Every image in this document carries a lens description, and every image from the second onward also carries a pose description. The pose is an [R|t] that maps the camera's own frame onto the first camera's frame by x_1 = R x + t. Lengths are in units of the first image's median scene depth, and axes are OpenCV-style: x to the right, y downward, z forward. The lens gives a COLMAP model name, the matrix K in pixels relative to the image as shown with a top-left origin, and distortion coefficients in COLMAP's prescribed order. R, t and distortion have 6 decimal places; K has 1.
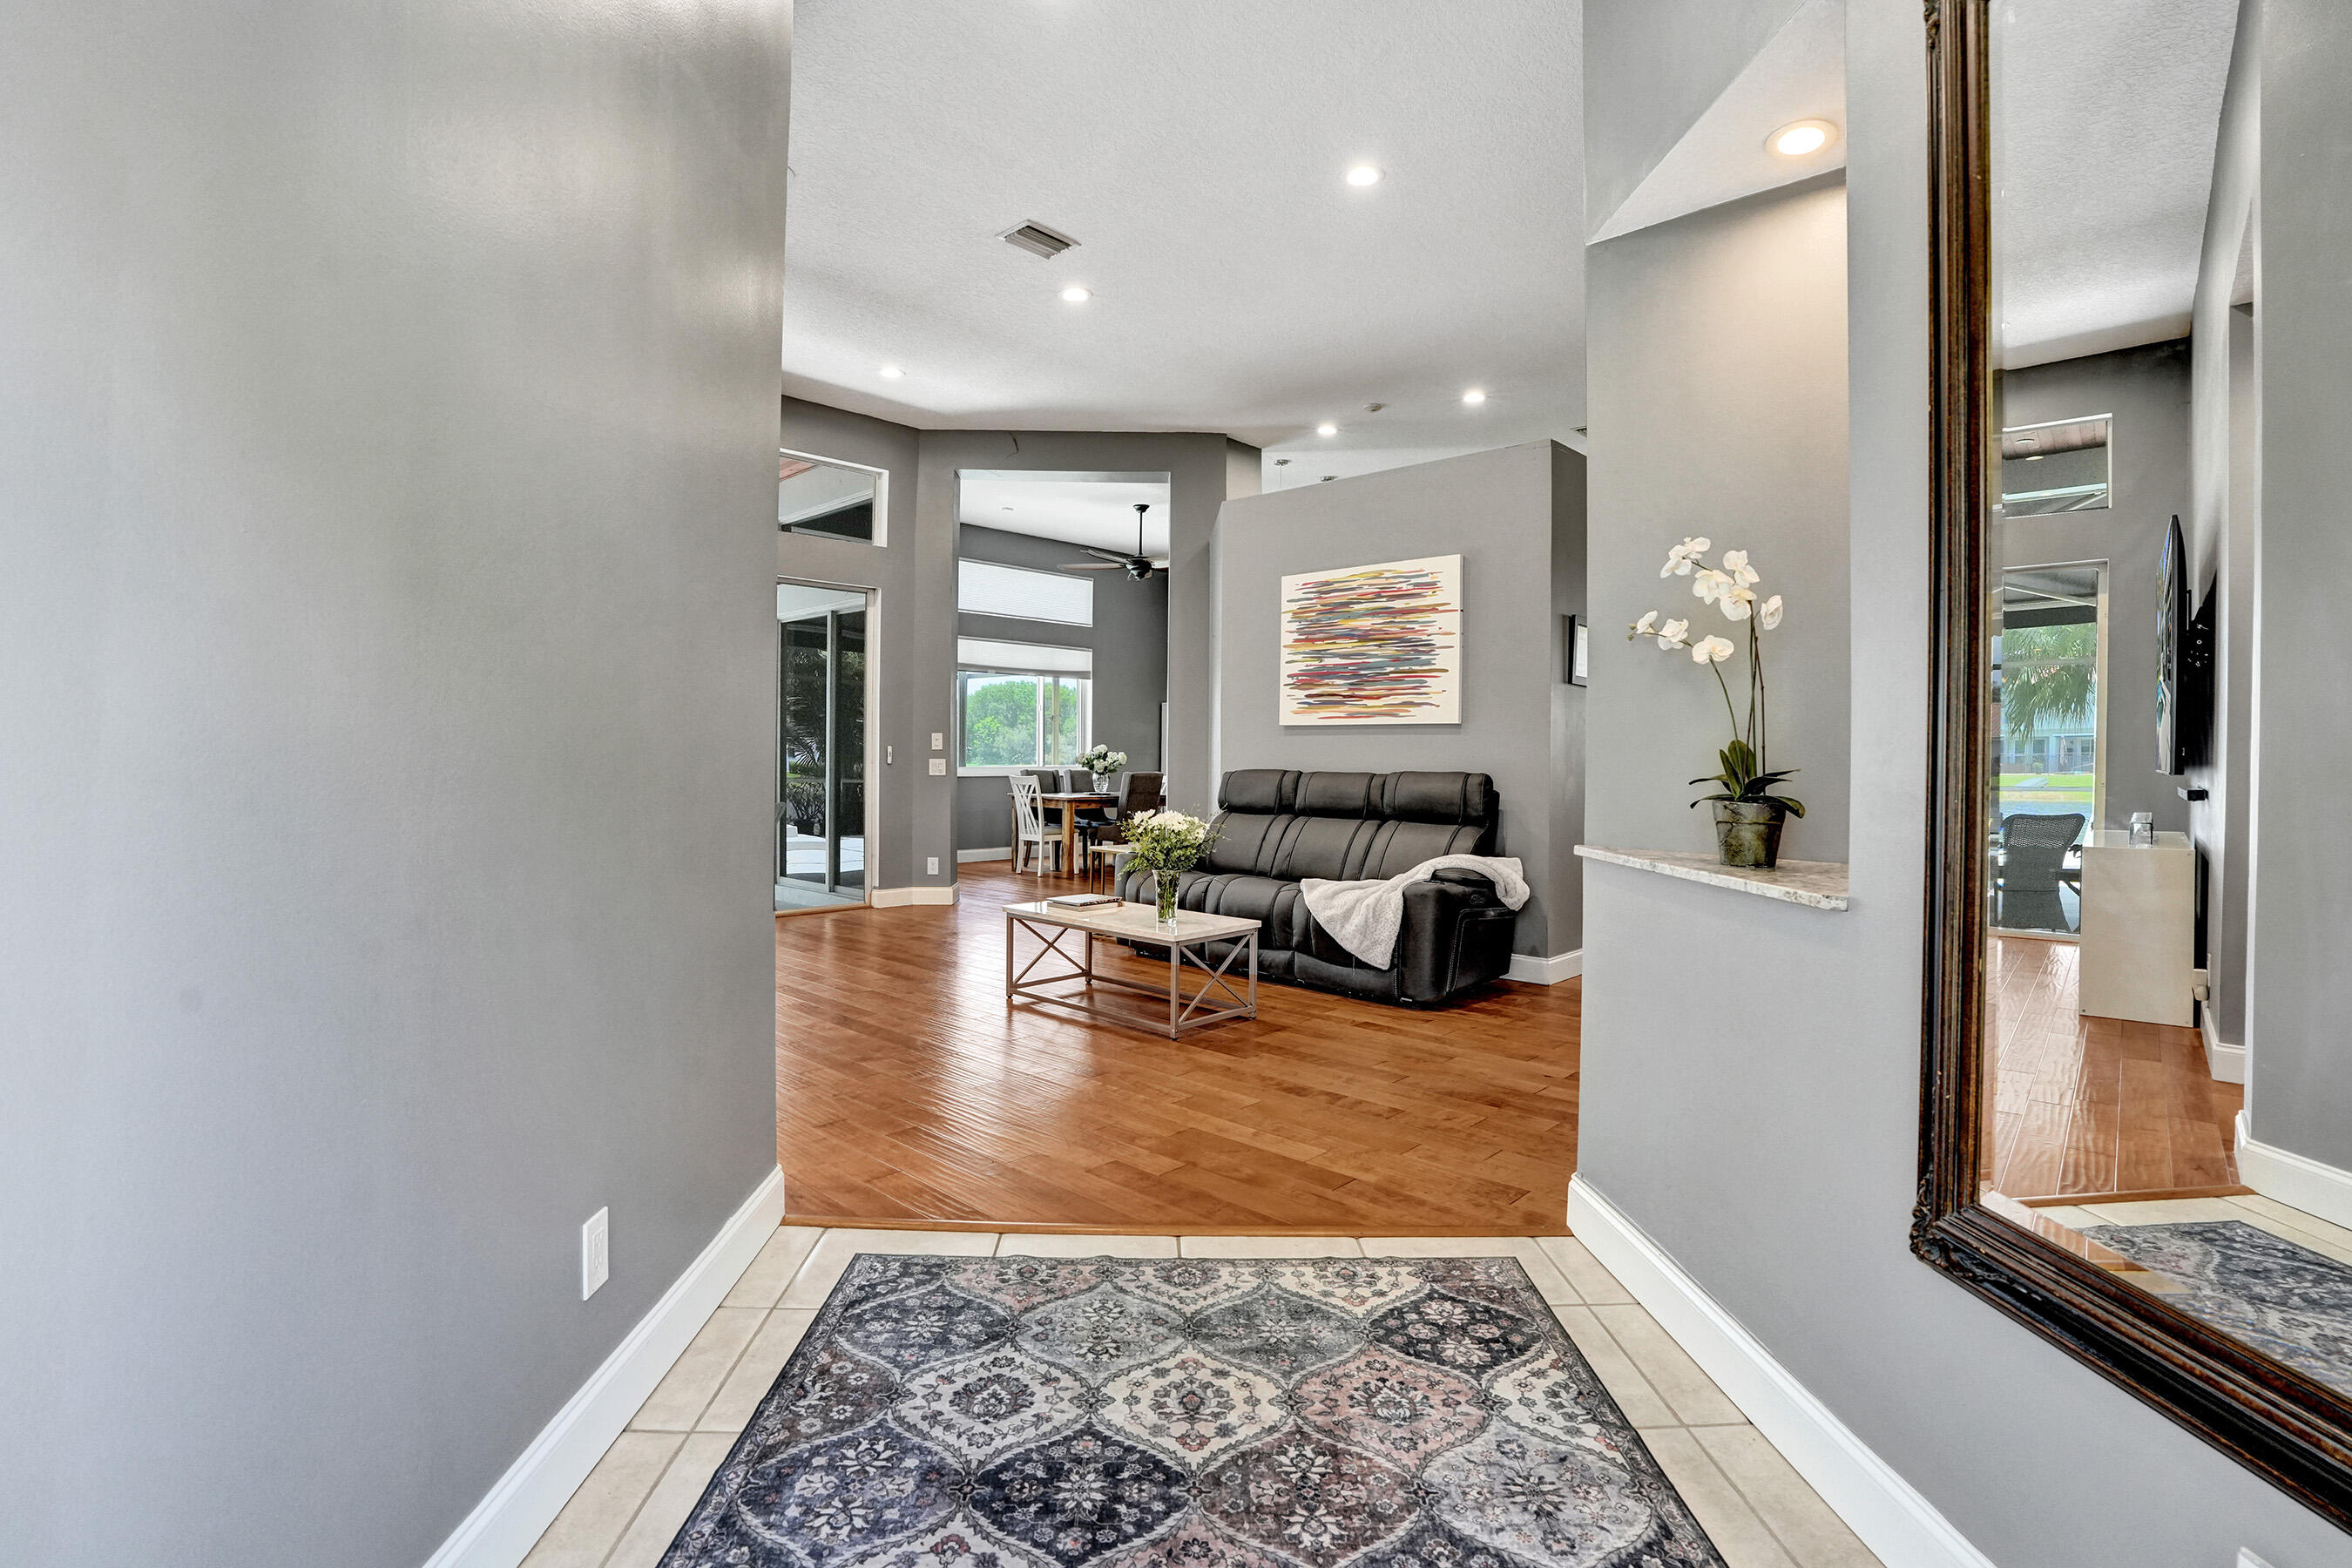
lens RADIAL K [[1120.6, 0, 1176.0], [0, 1120.6, 784.0], [0, 0, 1]] dist [0.000490, 0.000127]
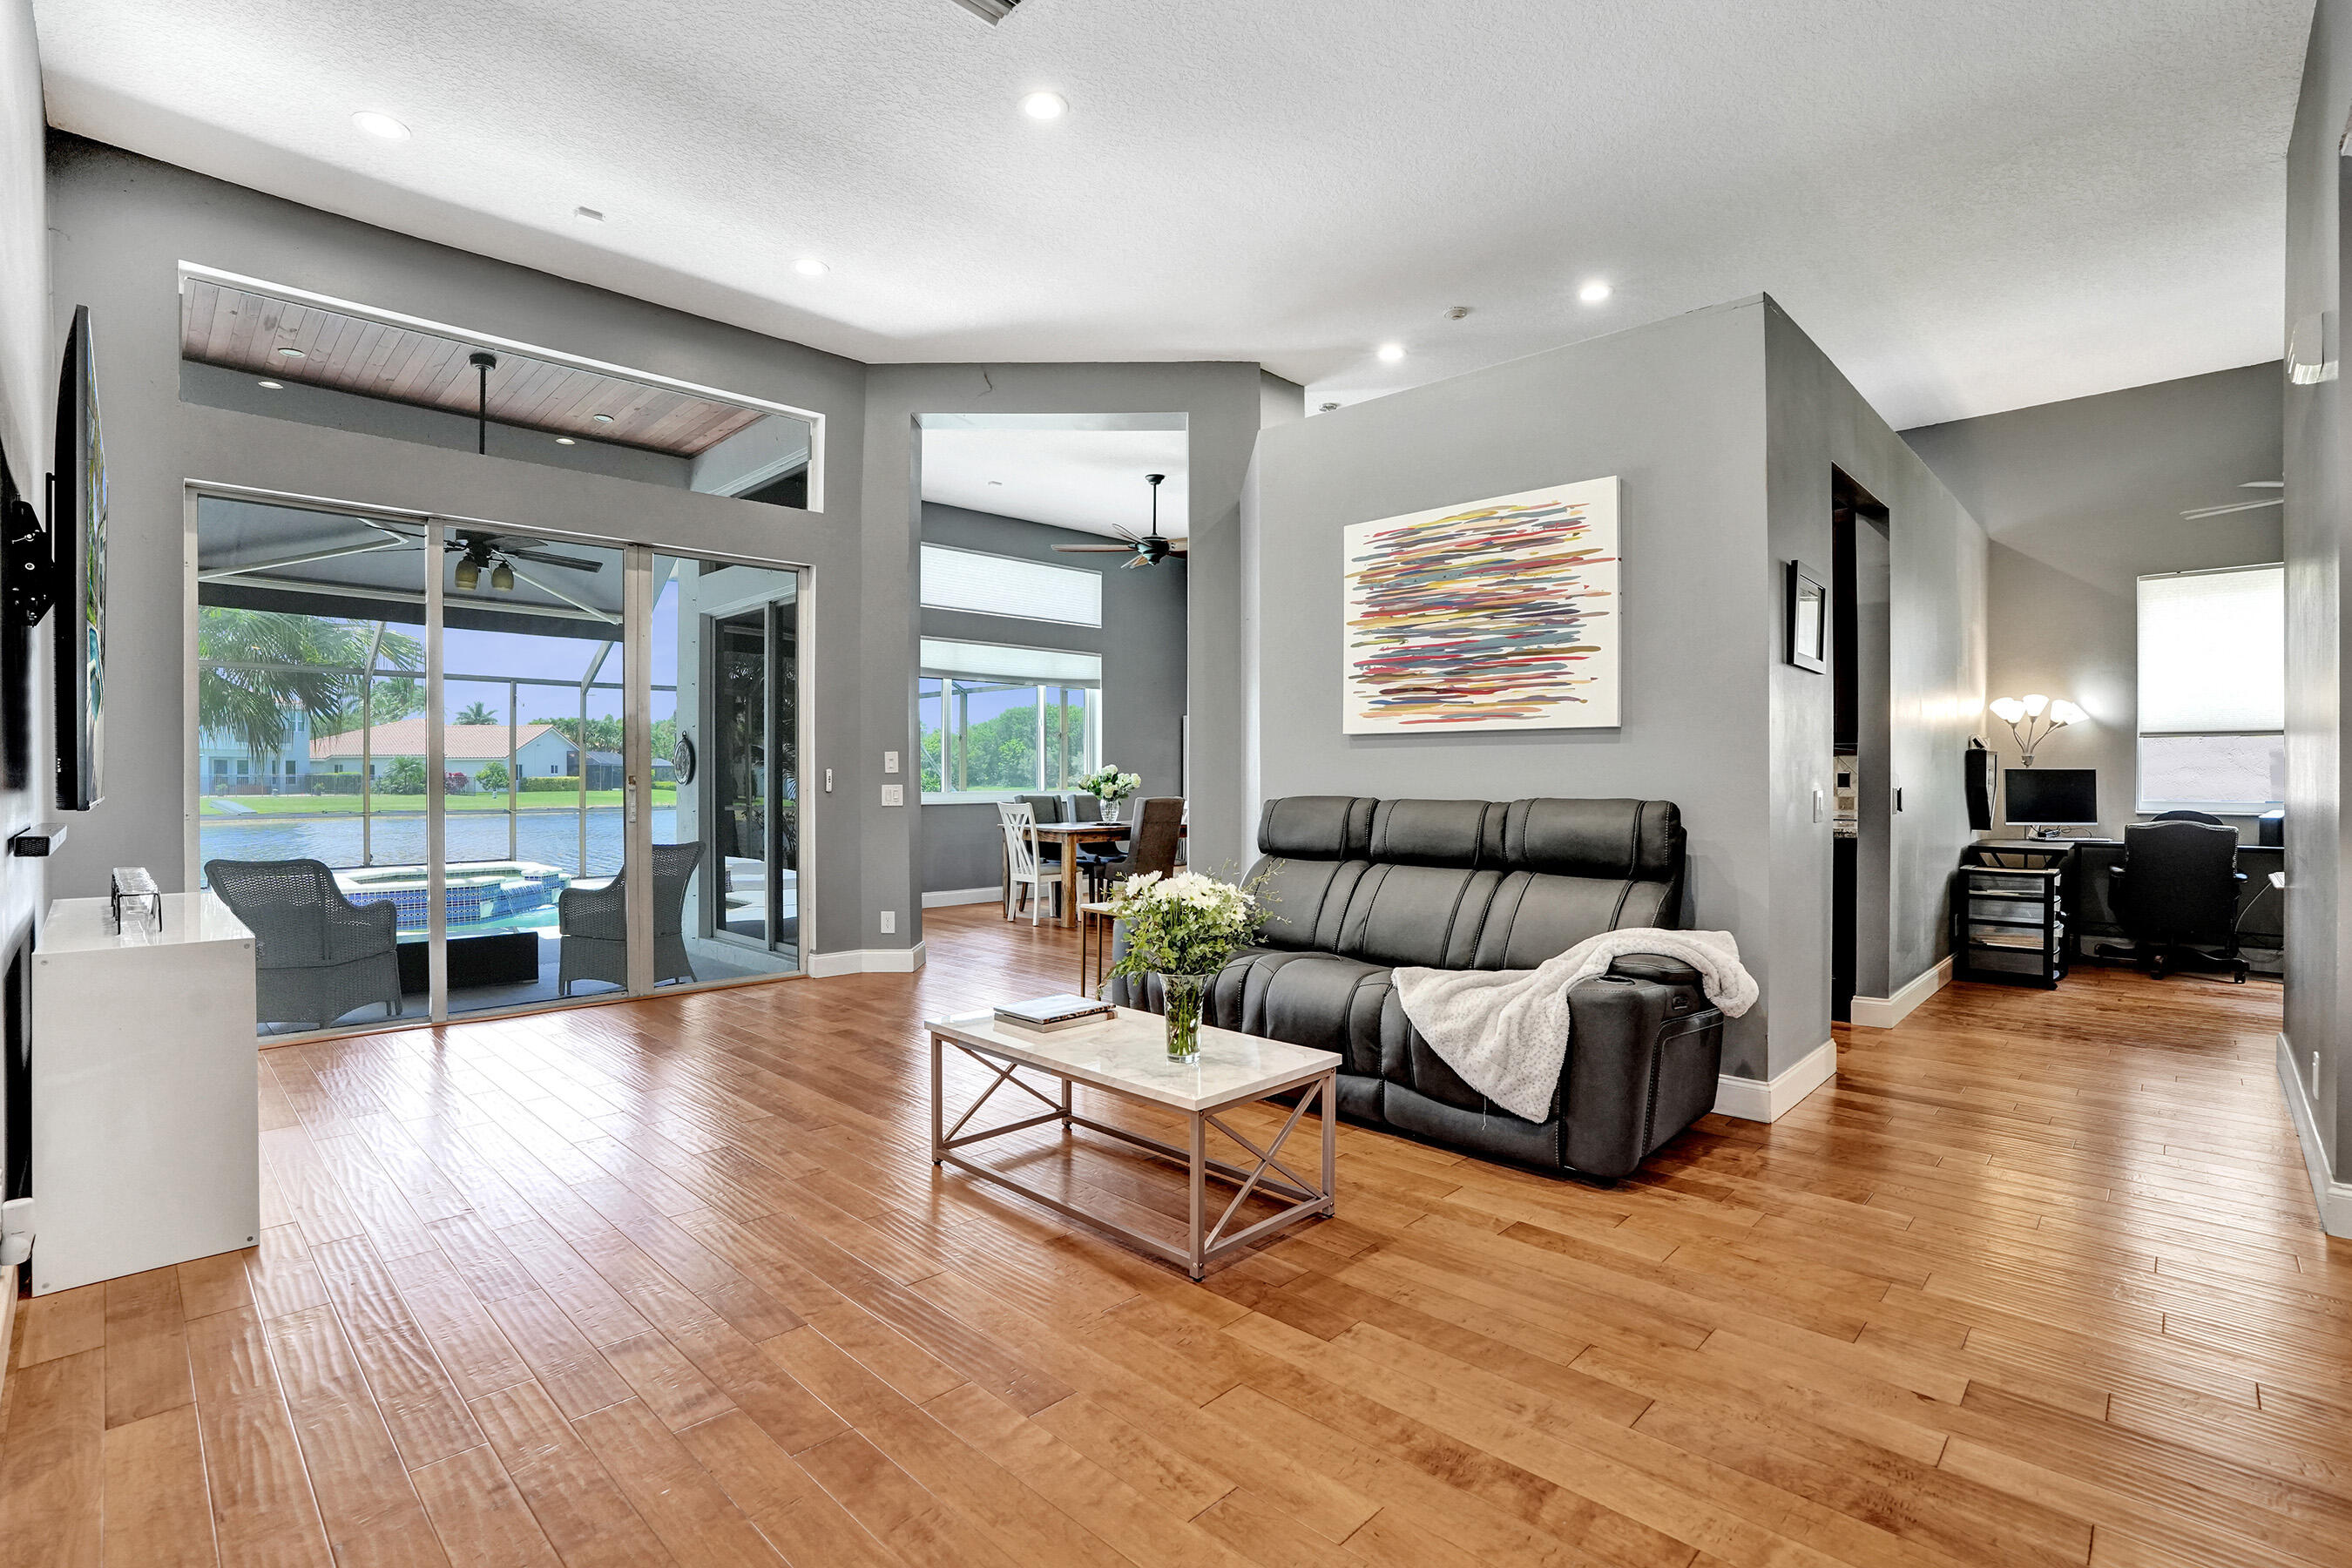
lens RADIAL K [[1104.9, 0, 1137.2], [0, 1104.9, 780.2], [0, 0, 1]] dist [-0.017086, 0.000050]
pose [[0.998261, -0.009750, -0.058138, 0.002018], [0.008506, 0.999730, -0.021607, -0.009397], [0.058333, 0.021075, 0.998075, 0.305471]]
